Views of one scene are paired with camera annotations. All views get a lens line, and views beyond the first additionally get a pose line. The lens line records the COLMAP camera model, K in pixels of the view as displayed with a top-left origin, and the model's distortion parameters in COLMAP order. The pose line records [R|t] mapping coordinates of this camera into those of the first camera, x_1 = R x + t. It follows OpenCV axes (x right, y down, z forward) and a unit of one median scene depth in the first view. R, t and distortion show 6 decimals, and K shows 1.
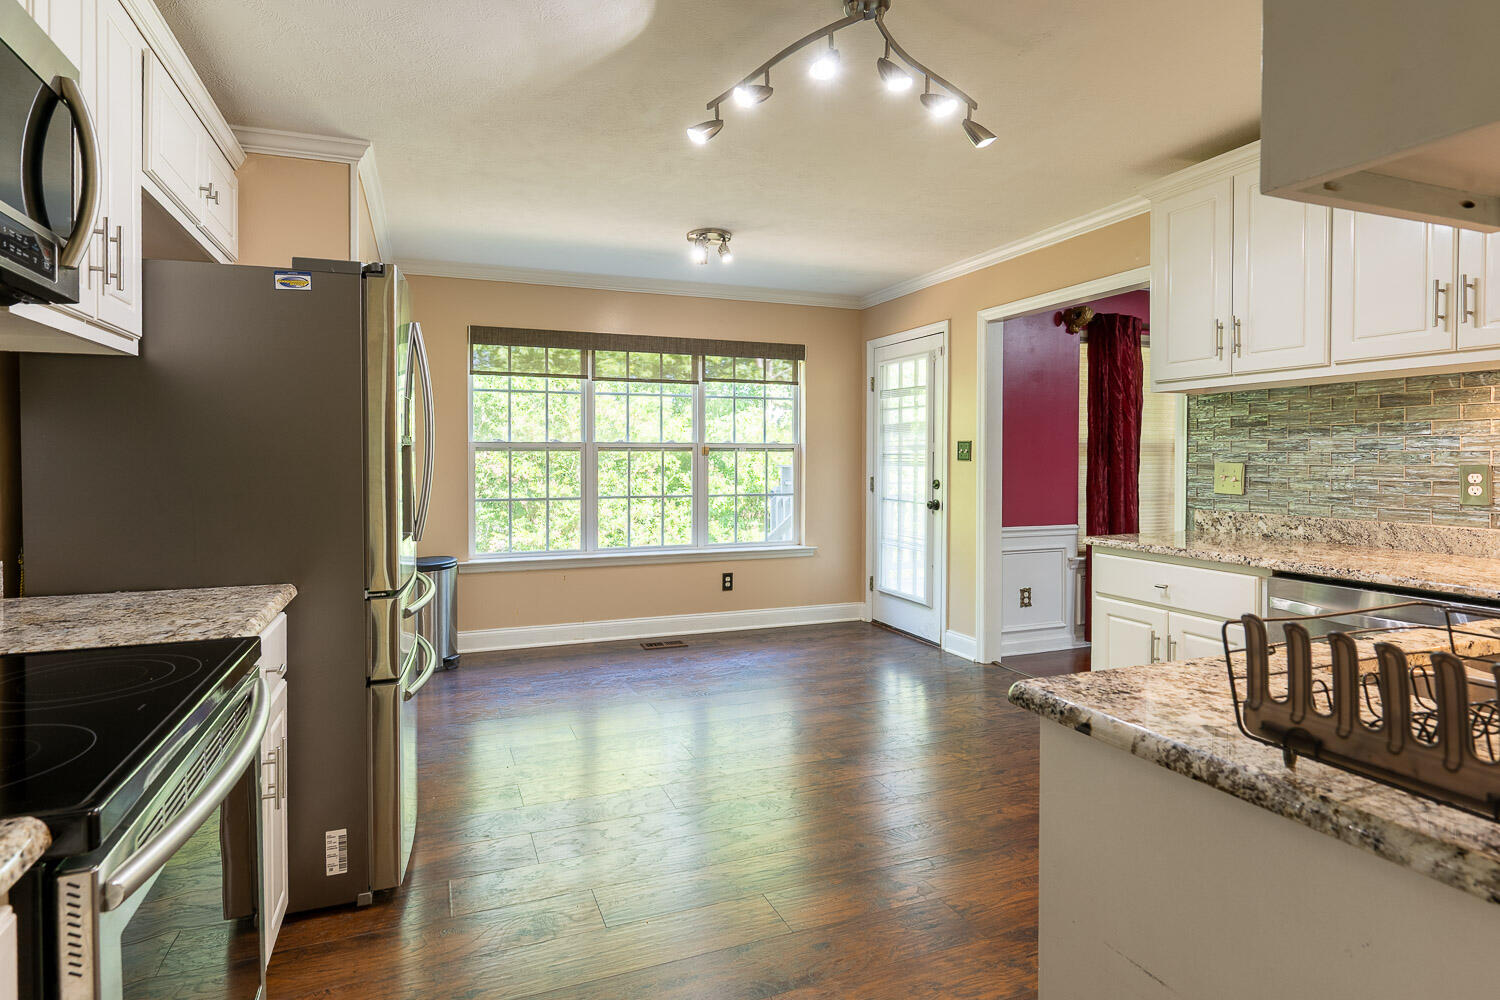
lens RADIAL K [[744.2, 0, 751.1], [0, 744.2, 484.7], [0, 0, 1]] dist [-0.001023, -0.000270]
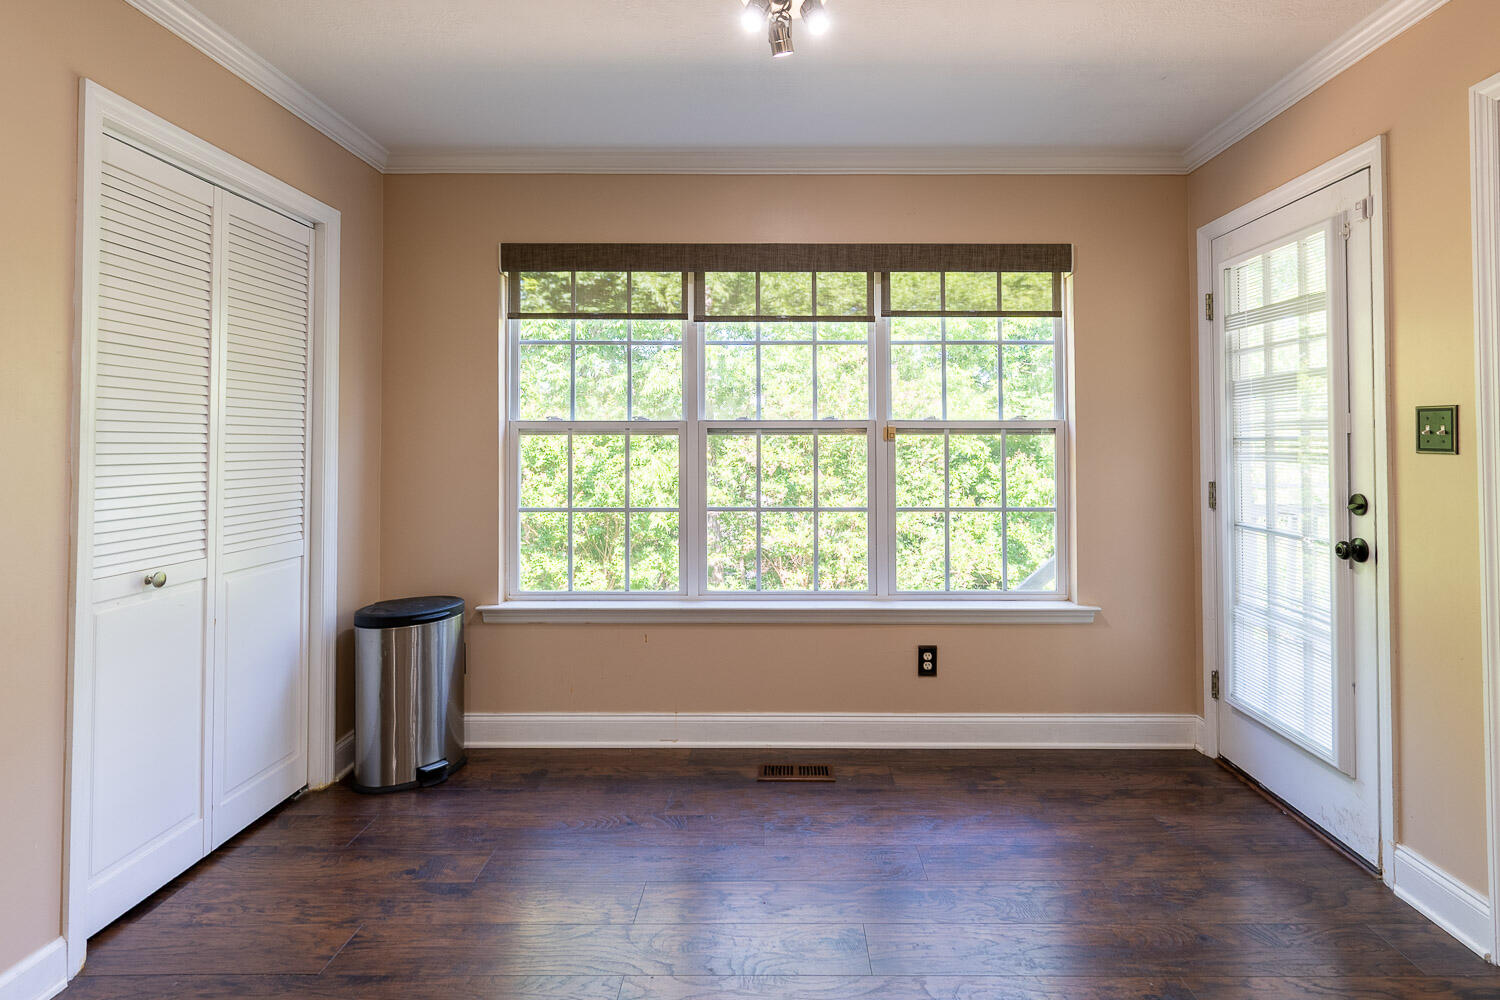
lens RADIAL K [[833.9, 0, 752.7], [0, 833.9, 423.9], [0, 0, 1]] dist [-0.002837, 0.000760]
pose [[0.927952, -0.008317, -0.372606, 0.086492], [-0.013884, 0.998286, -0.056859, -0.013975], [0.372440, 0.057936, 0.926246, 0.352850]]
